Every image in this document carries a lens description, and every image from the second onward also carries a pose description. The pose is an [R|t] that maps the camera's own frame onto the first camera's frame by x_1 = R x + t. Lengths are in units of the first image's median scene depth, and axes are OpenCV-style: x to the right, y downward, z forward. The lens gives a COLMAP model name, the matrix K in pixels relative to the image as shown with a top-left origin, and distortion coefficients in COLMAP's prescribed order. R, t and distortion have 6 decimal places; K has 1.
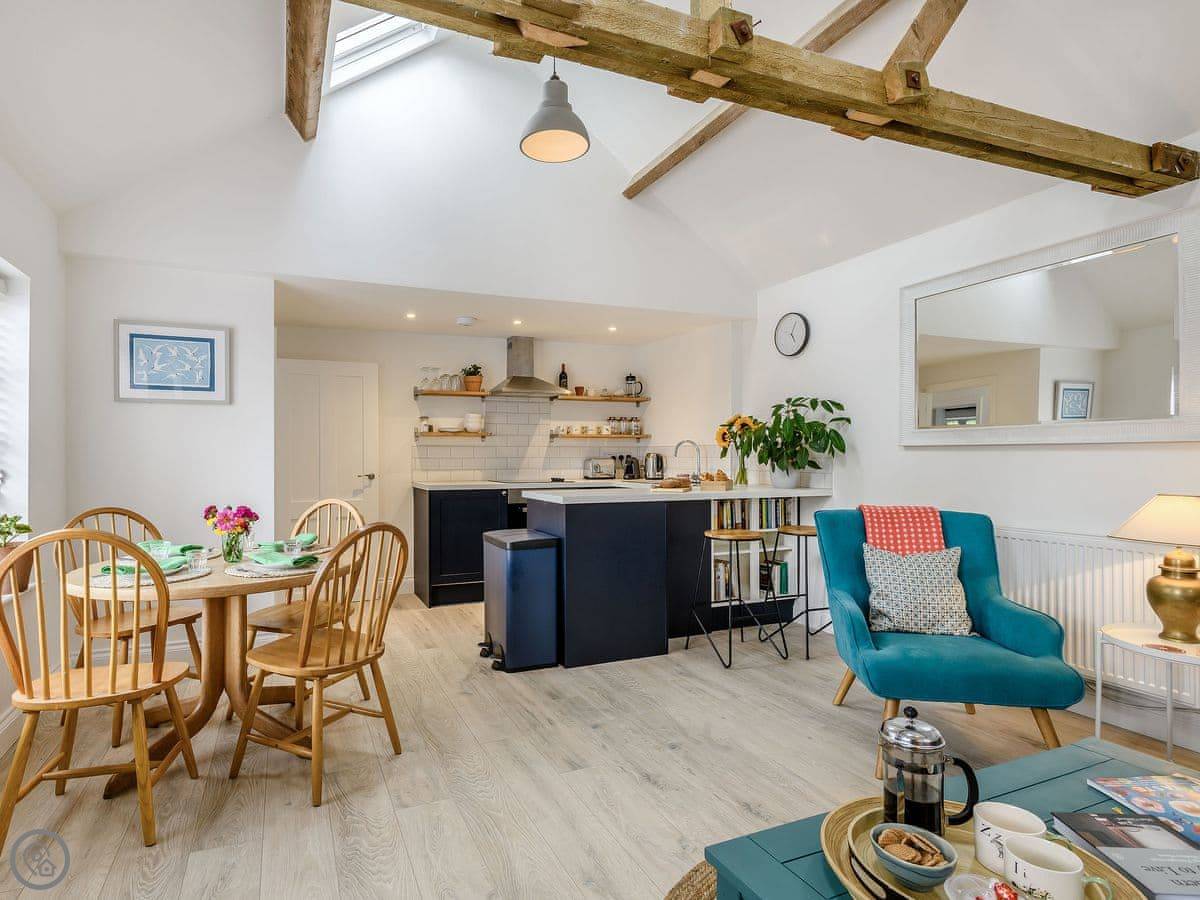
lens RADIAL K [[638.8, 0, 550.8], [0, 638.8, 451.1], [0, 0, 1]] dist [0.031892, -0.004497]
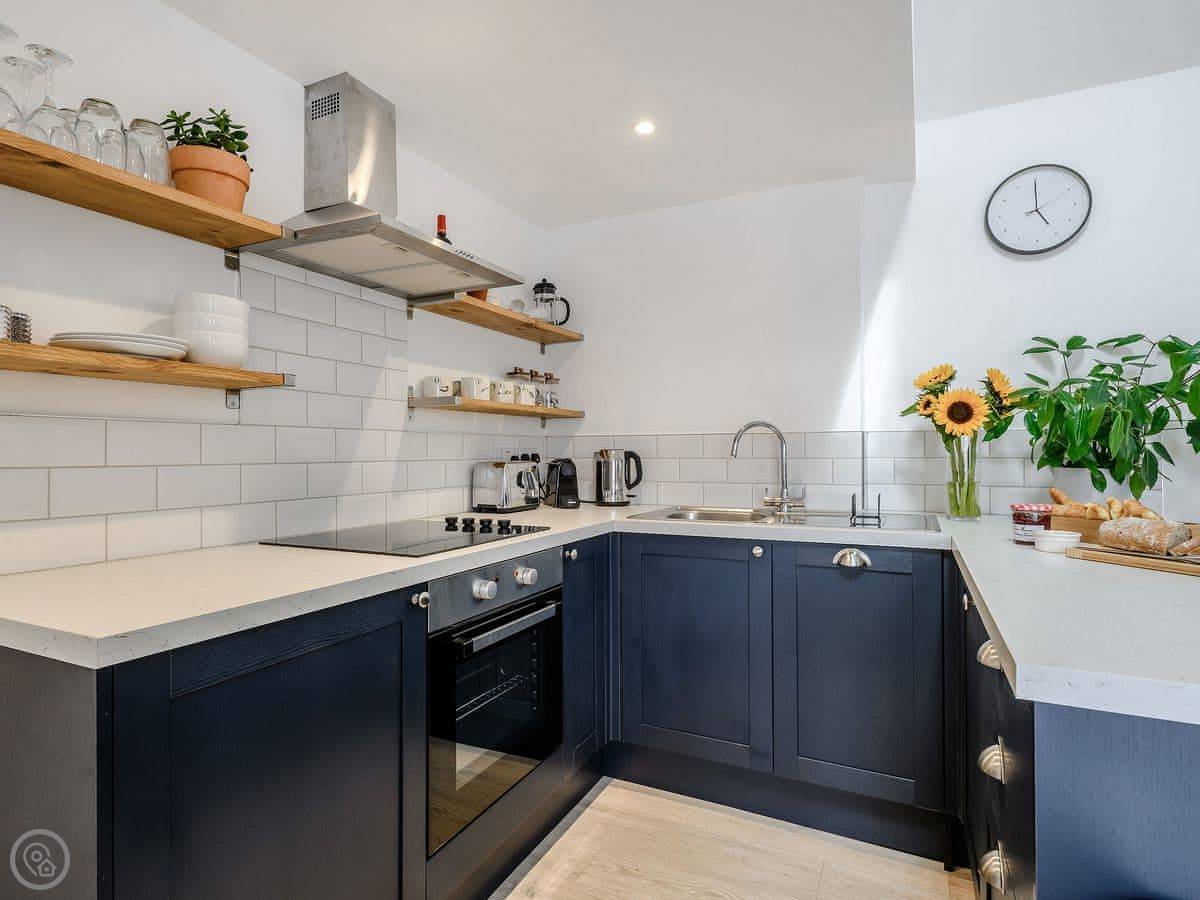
lens RADIAL K [[667.6, 0, 595.7], [0, 667.6, 452.6], [0, 0, 1]] dist [0.008943, 0.000142]
pose [[0.766024, 0.000580, 0.642812, -0.166009], [-0.002939, 0.999992, 0.002600, 0.003991], [-0.642805, -0.003880, 0.766020, 0.634419]]
